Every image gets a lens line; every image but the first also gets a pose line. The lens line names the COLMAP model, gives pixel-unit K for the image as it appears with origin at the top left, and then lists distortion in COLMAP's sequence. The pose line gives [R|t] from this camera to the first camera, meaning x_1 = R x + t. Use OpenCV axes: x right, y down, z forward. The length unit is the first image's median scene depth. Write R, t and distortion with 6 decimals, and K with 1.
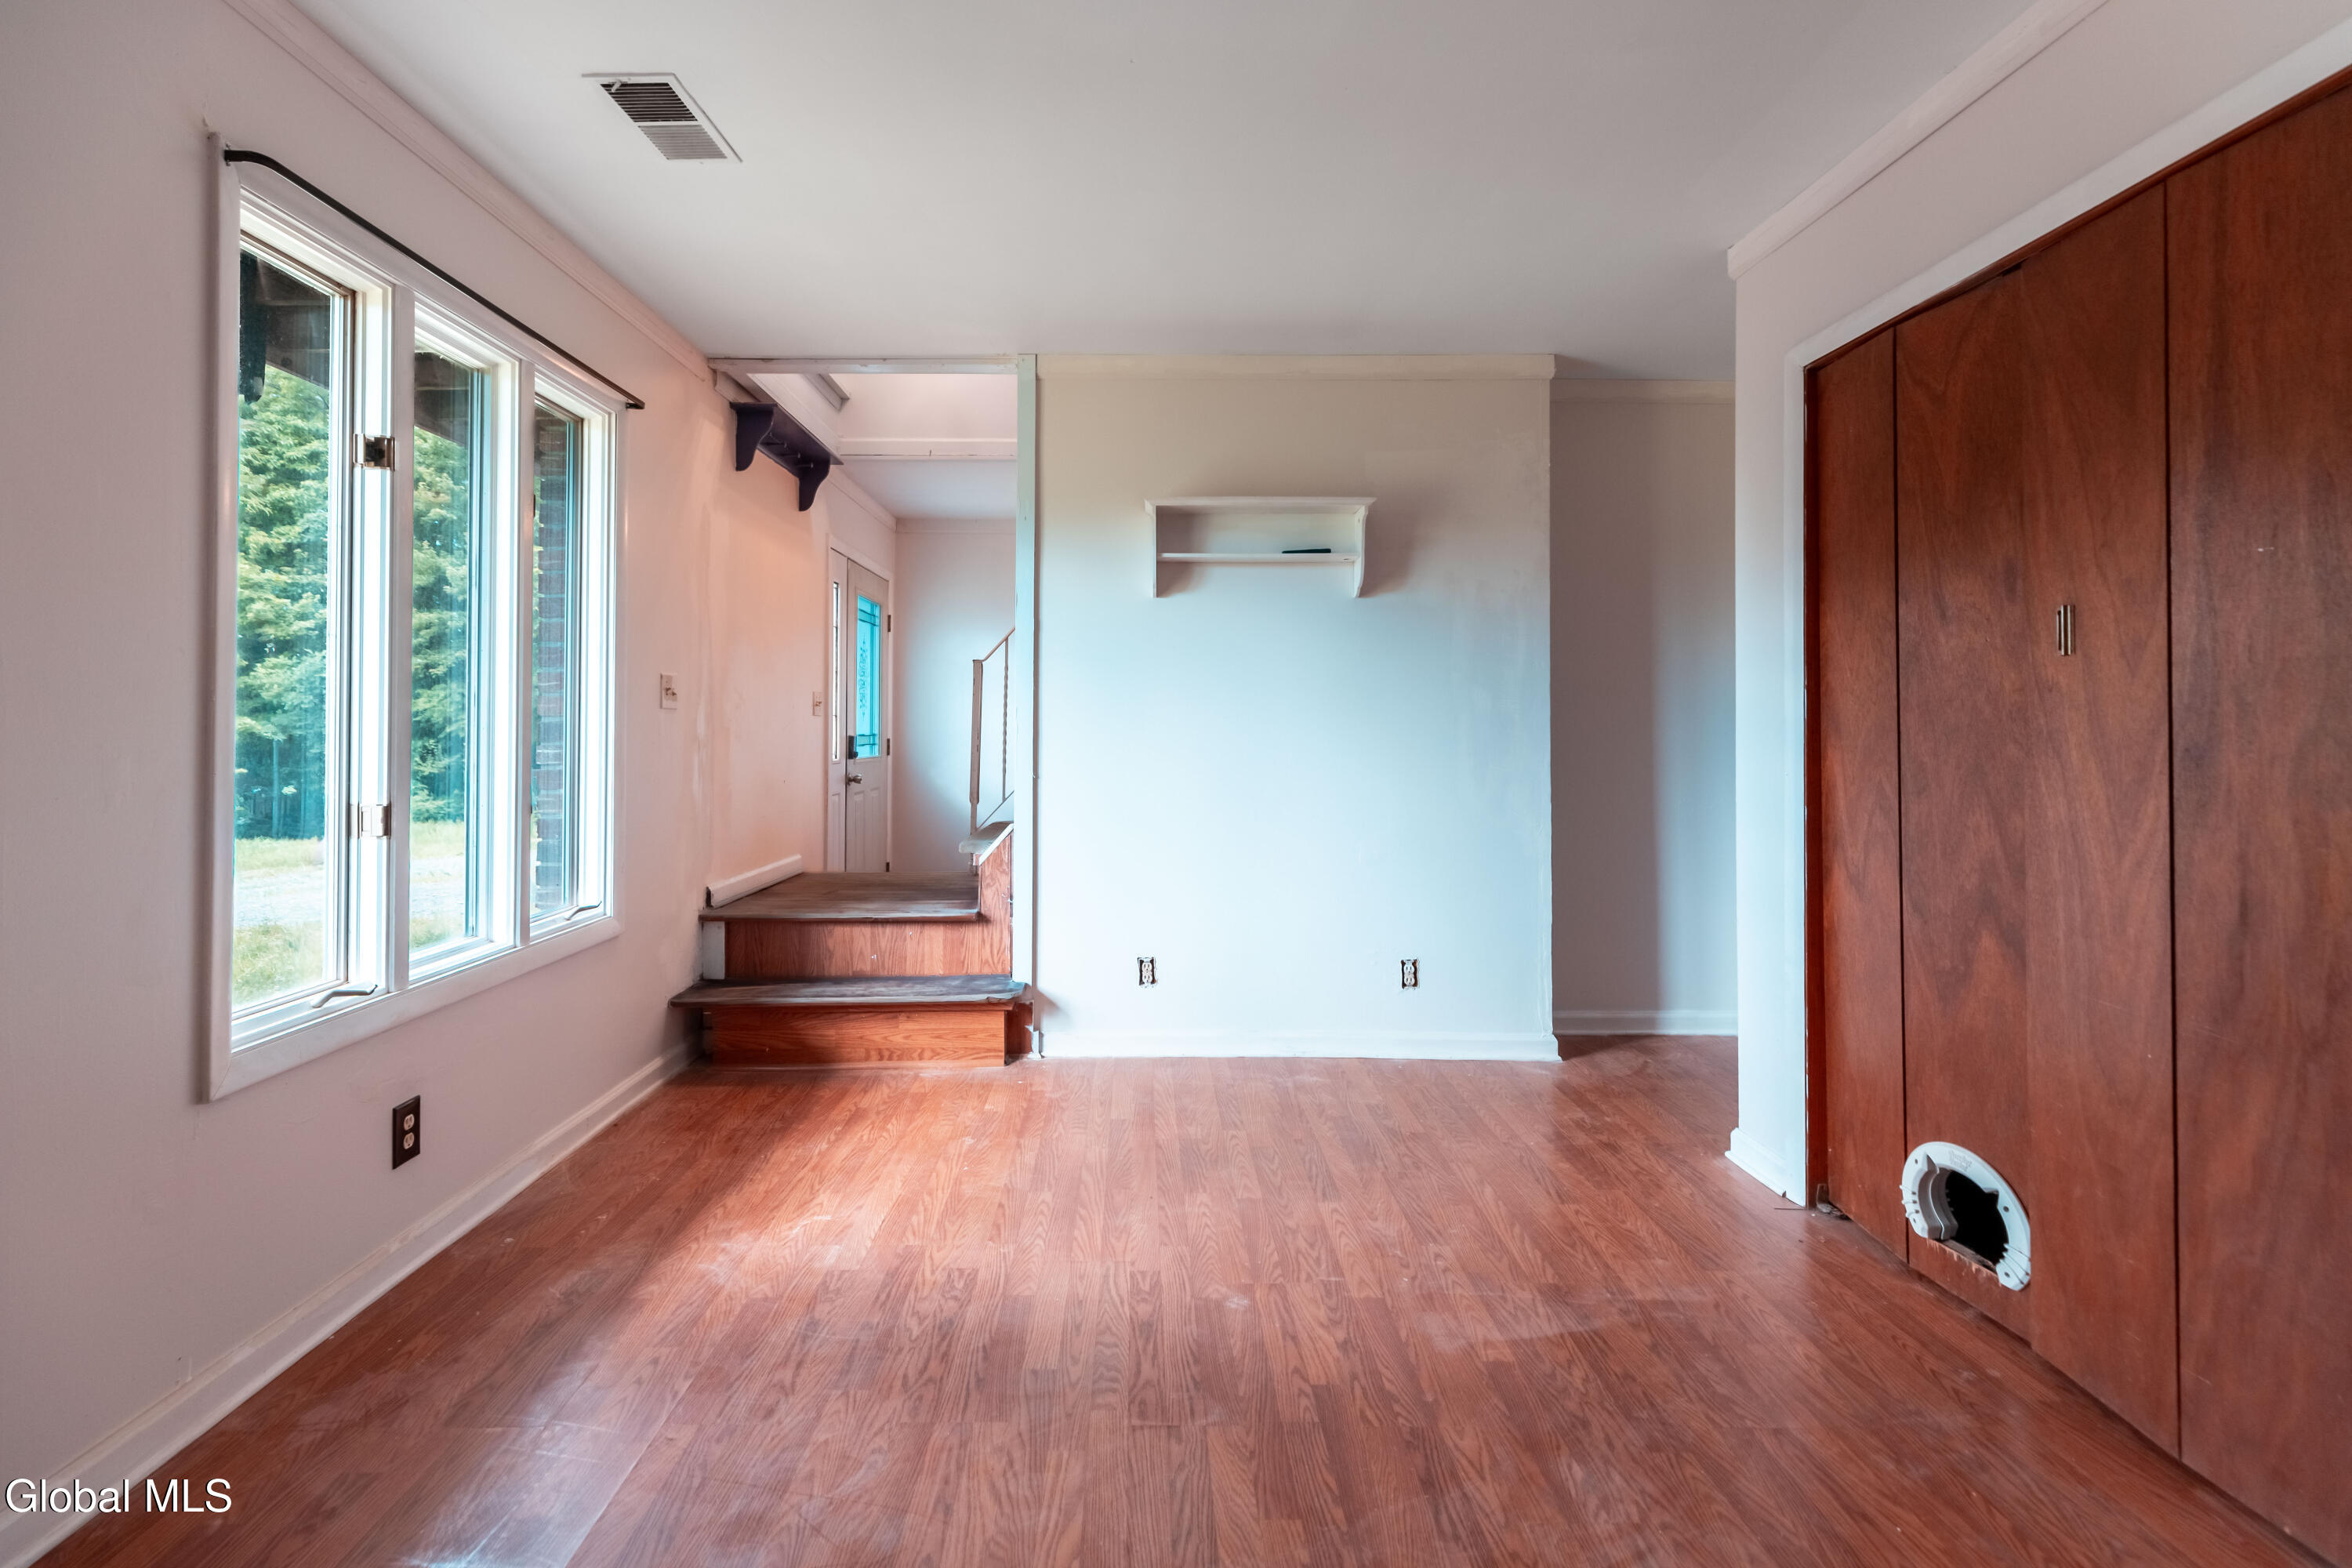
lens RADIAL K [[1083.9, 0, 1161.0], [0, 1083.9, 715.9], [0, 0, 1]] dist [0.000866, 0.000360]
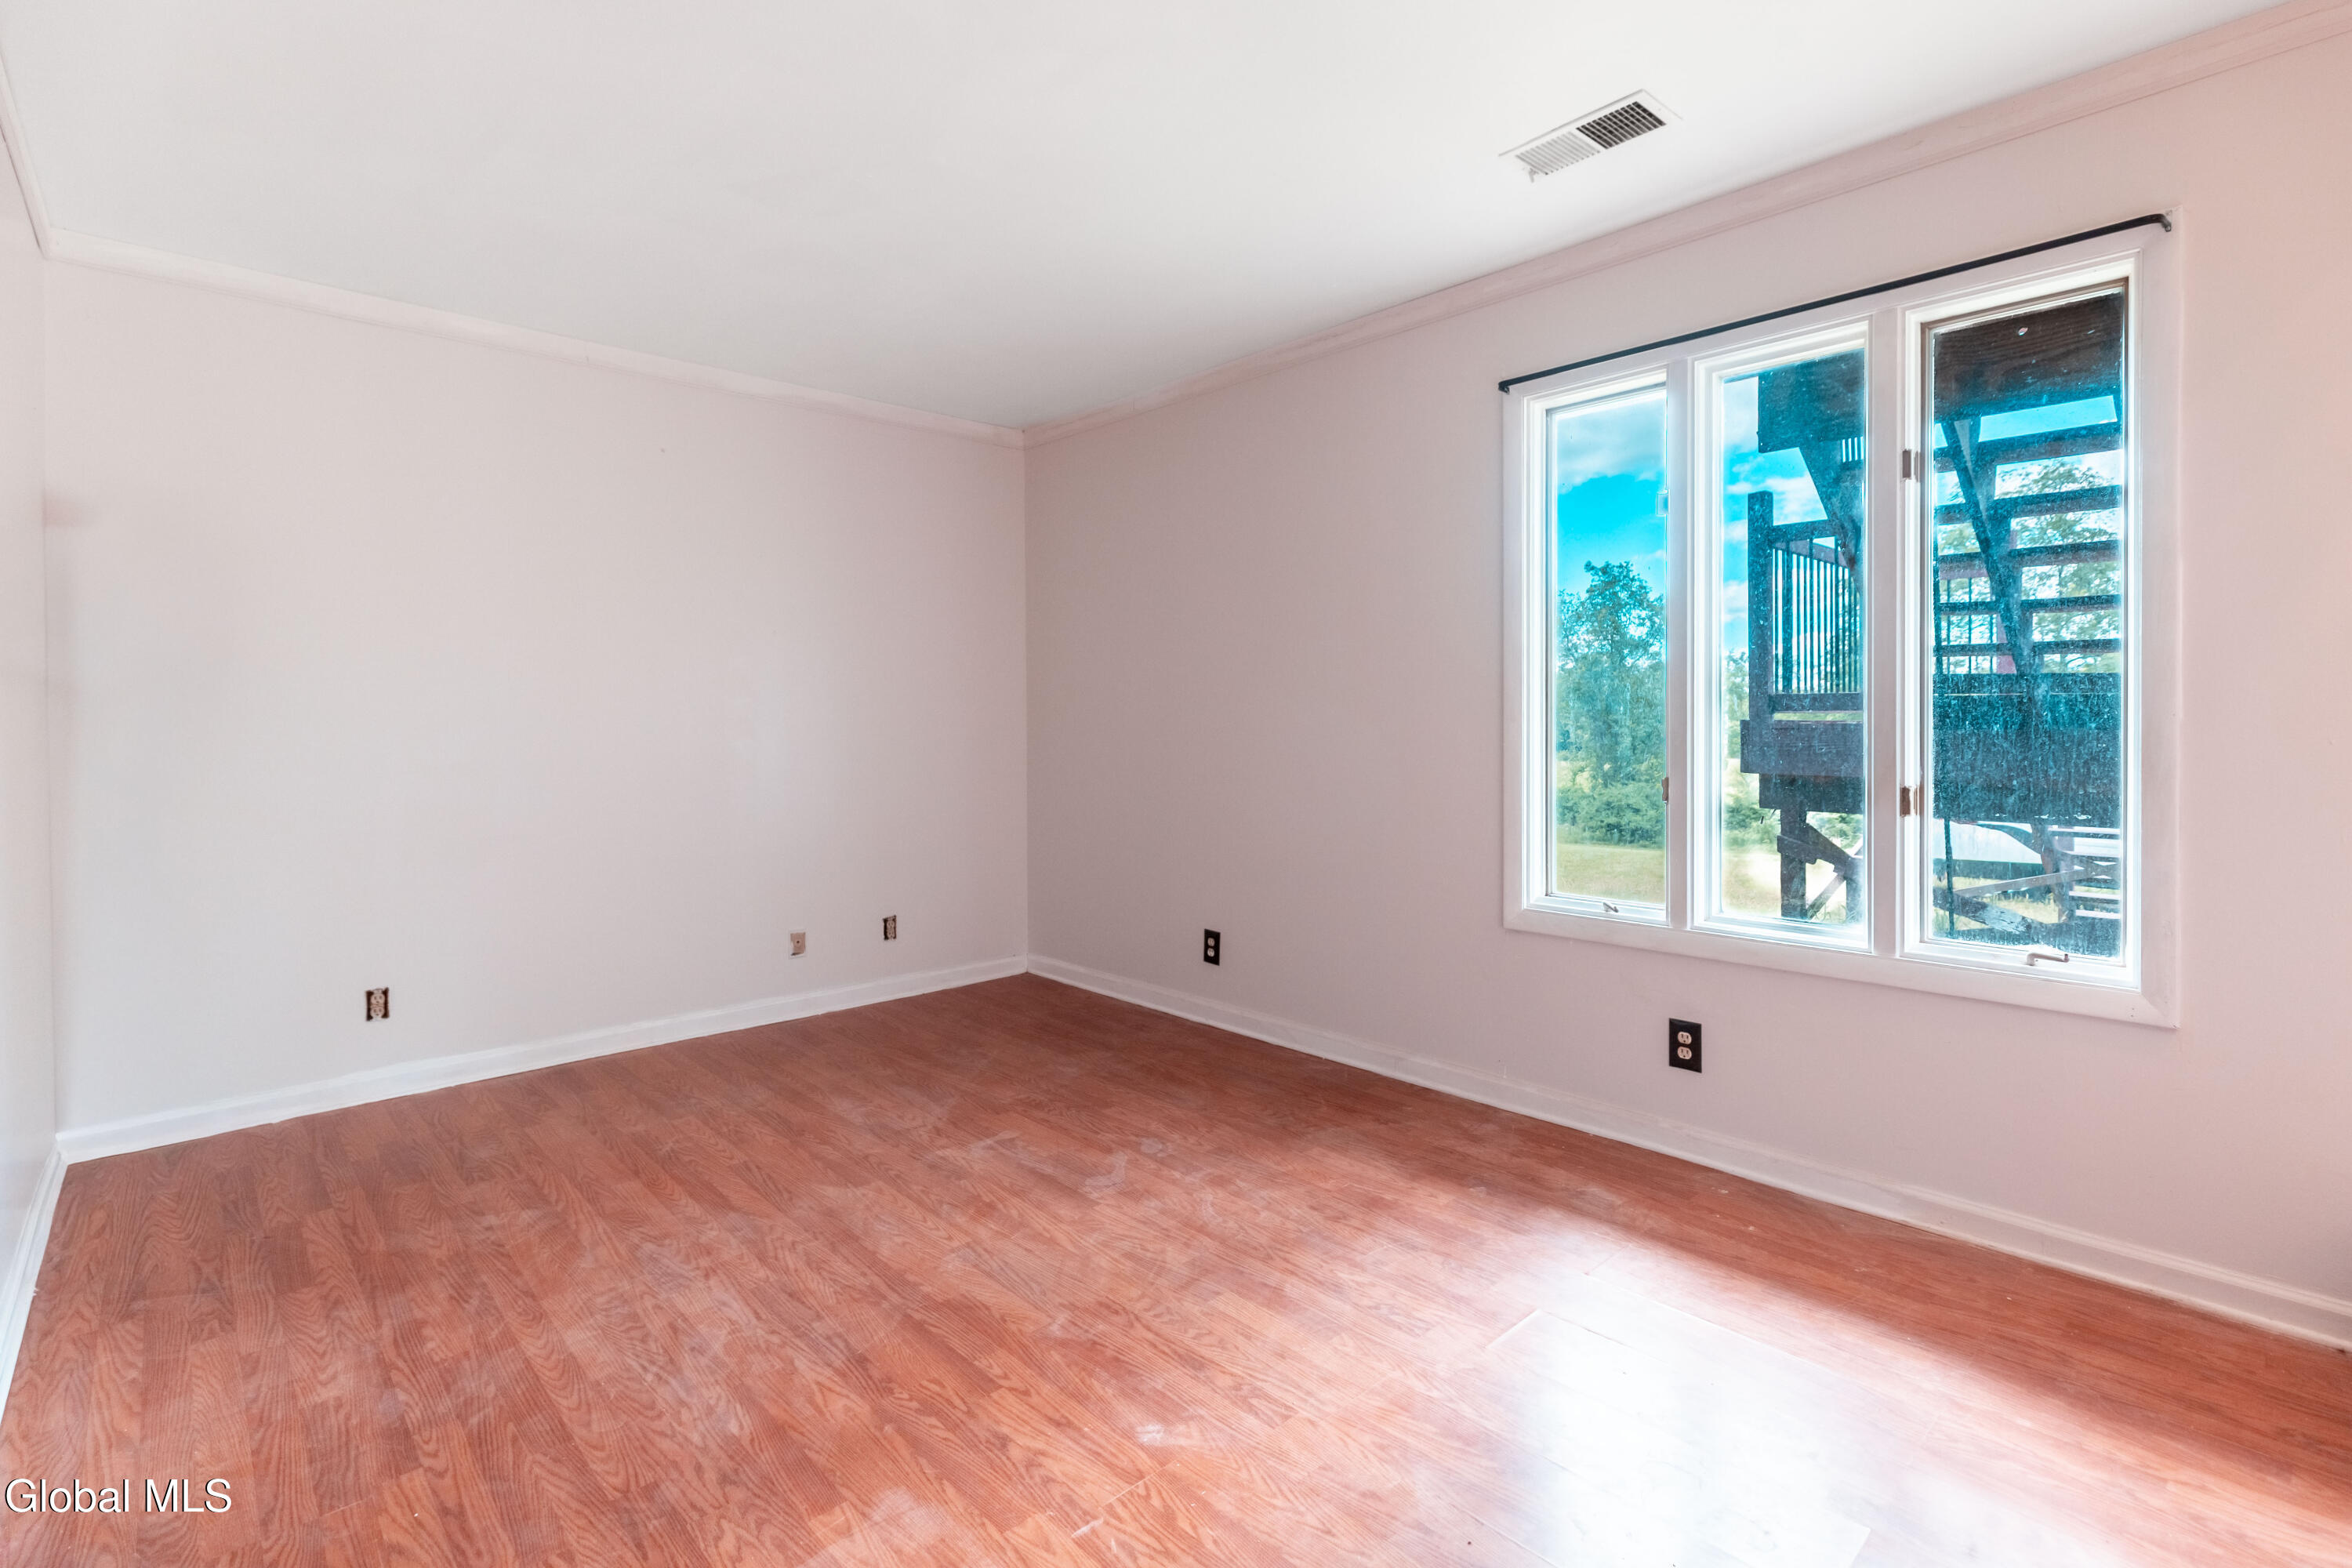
lens RADIAL K [[1083.9, 0, 1161.0], [0, 1083.9, 715.9], [0, 0, 1]] dist [0.000866, 0.000360]
pose [[-0.751918, 0.002712, -0.659250, 0.648068], [0.012112, 0.999880, -0.009702, 0.014882], [0.659145, -0.015280, -0.751861, 1.760193]]
